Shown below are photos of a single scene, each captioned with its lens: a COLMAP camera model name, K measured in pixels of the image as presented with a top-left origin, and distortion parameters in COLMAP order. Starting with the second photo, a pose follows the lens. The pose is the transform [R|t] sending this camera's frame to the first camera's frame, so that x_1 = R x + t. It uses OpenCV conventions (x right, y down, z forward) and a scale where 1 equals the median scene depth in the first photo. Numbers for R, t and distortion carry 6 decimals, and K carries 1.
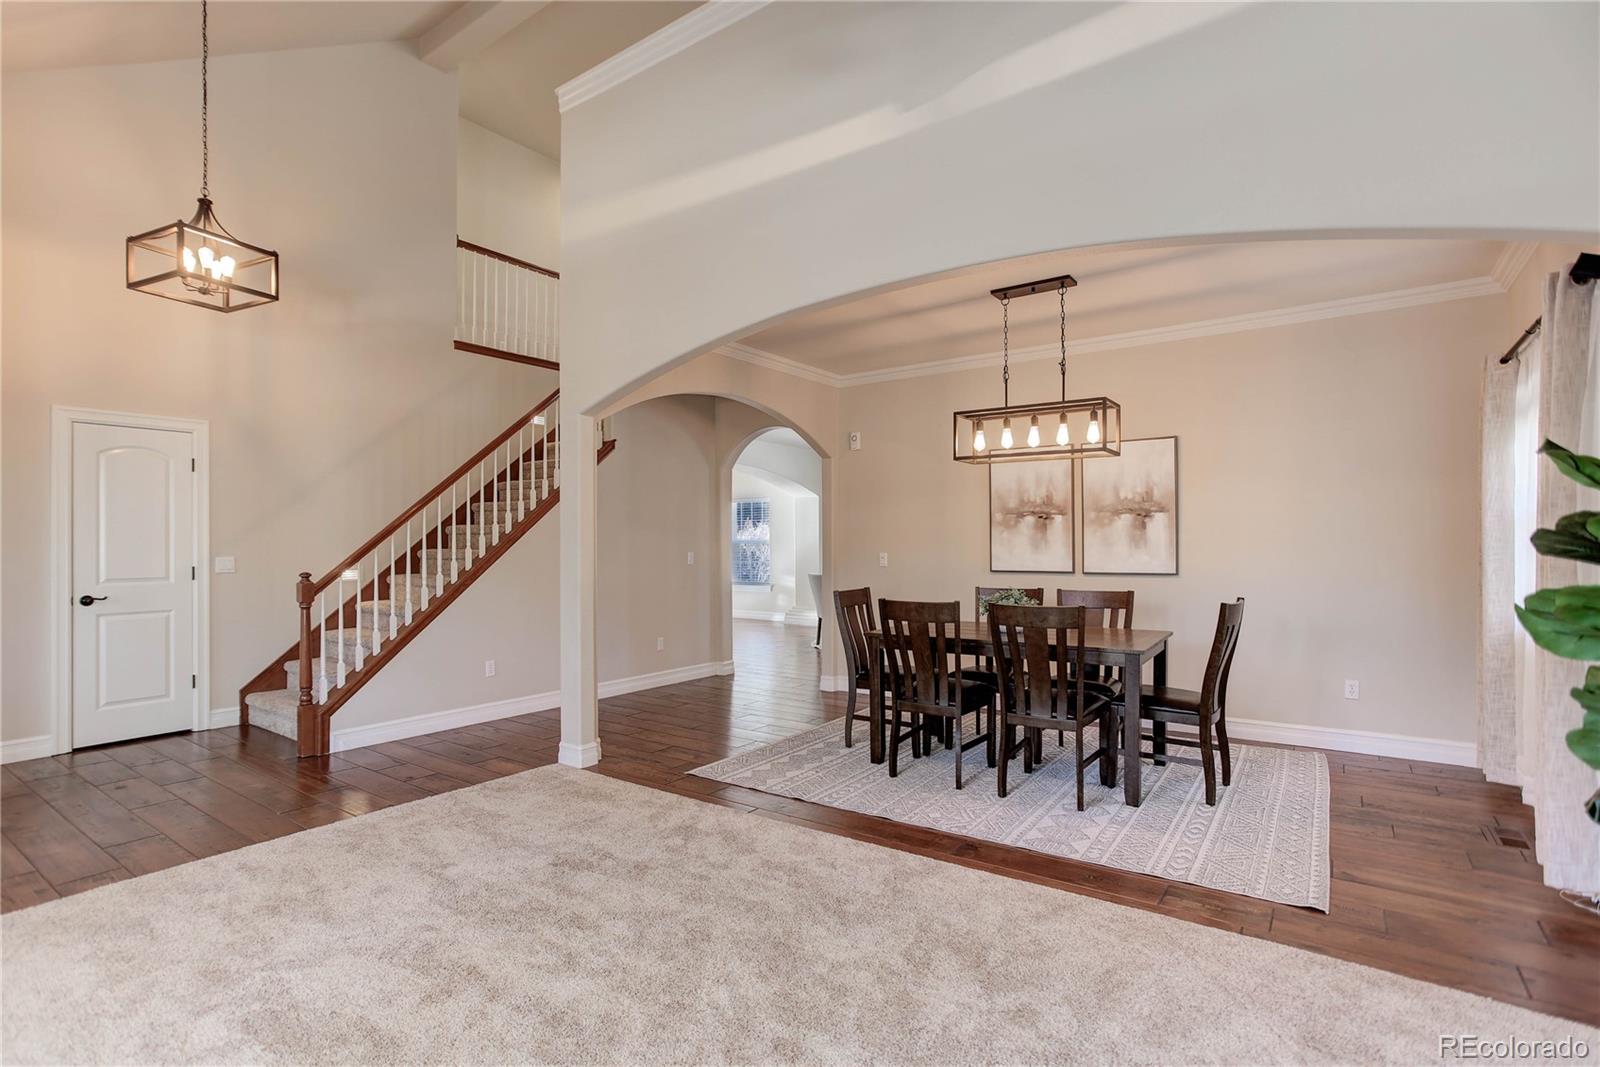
lens RADIAL K [[773.7, 0, 793.4], [0, 773.7, 536.7], [0, 0, 1]] dist [-0.002874, -0.000275]
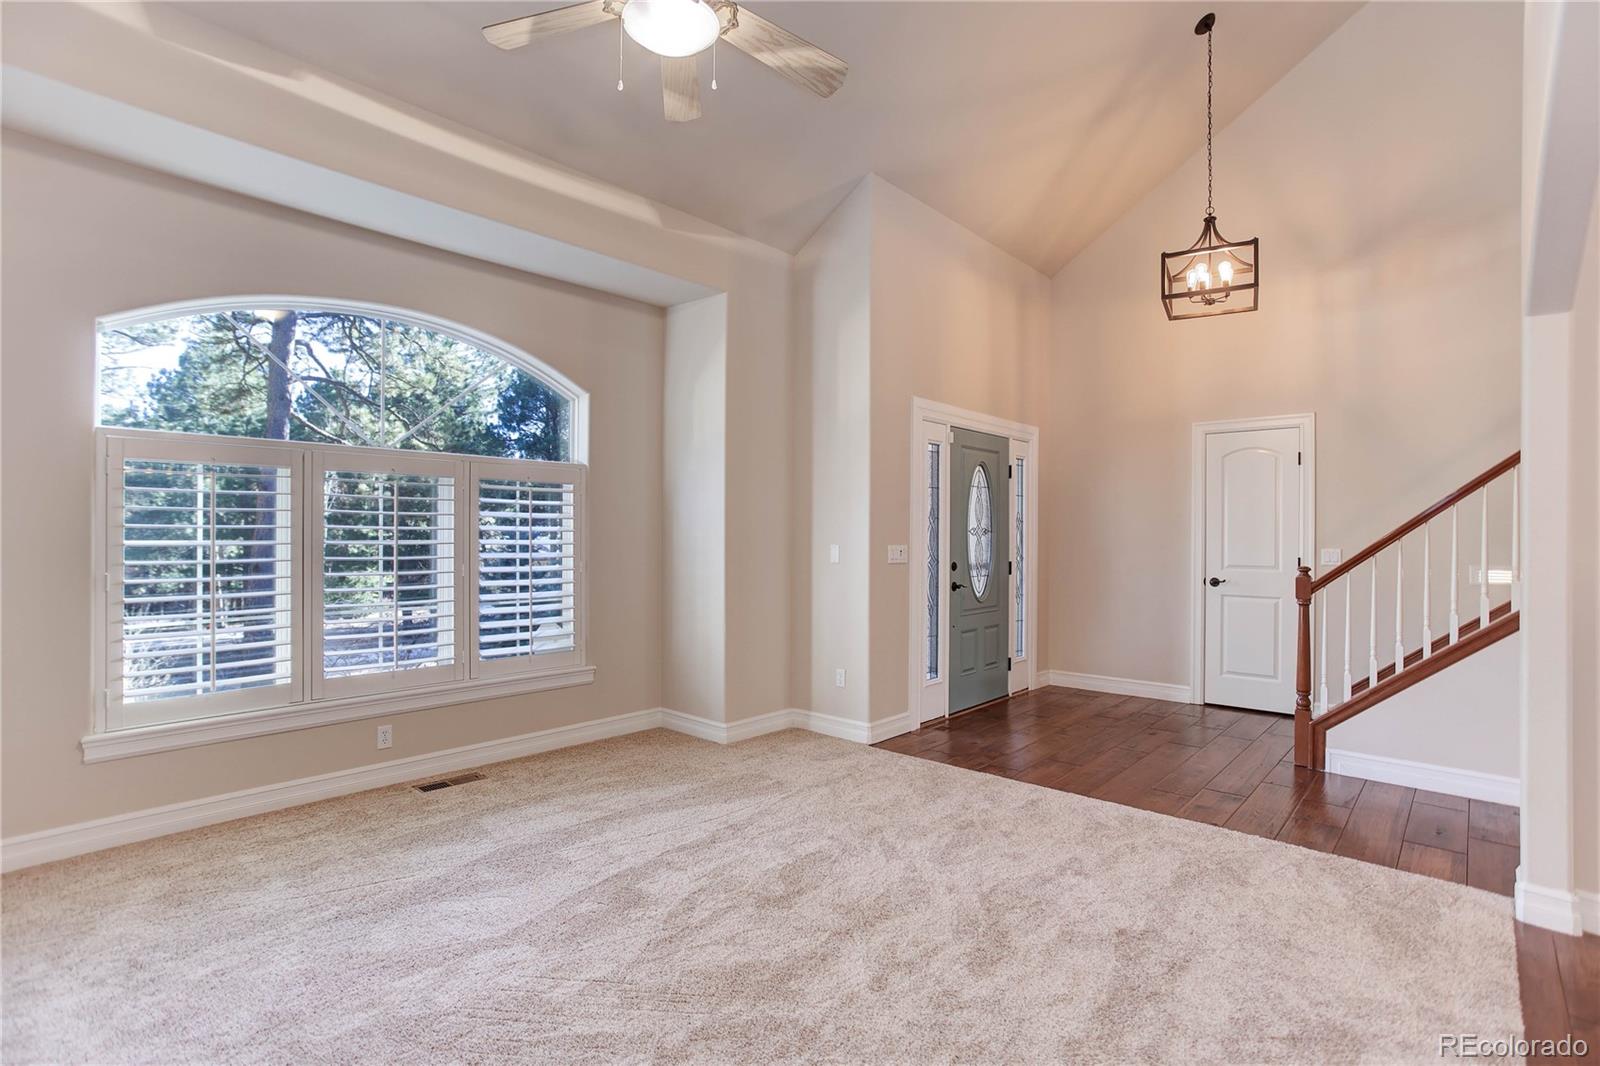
lens RADIAL K [[773.7, 0, 795.2], [0, 773.7, 534.0], [0, 0, 1]] dist [-0.002874, -0.000275]
pose [[-0.095630, 0.004748, -0.995406, 0.390167], [0.001770, 0.999988, 0.004600, 0.001977], [0.995415, -0.001322, -0.095637, 0.546294]]
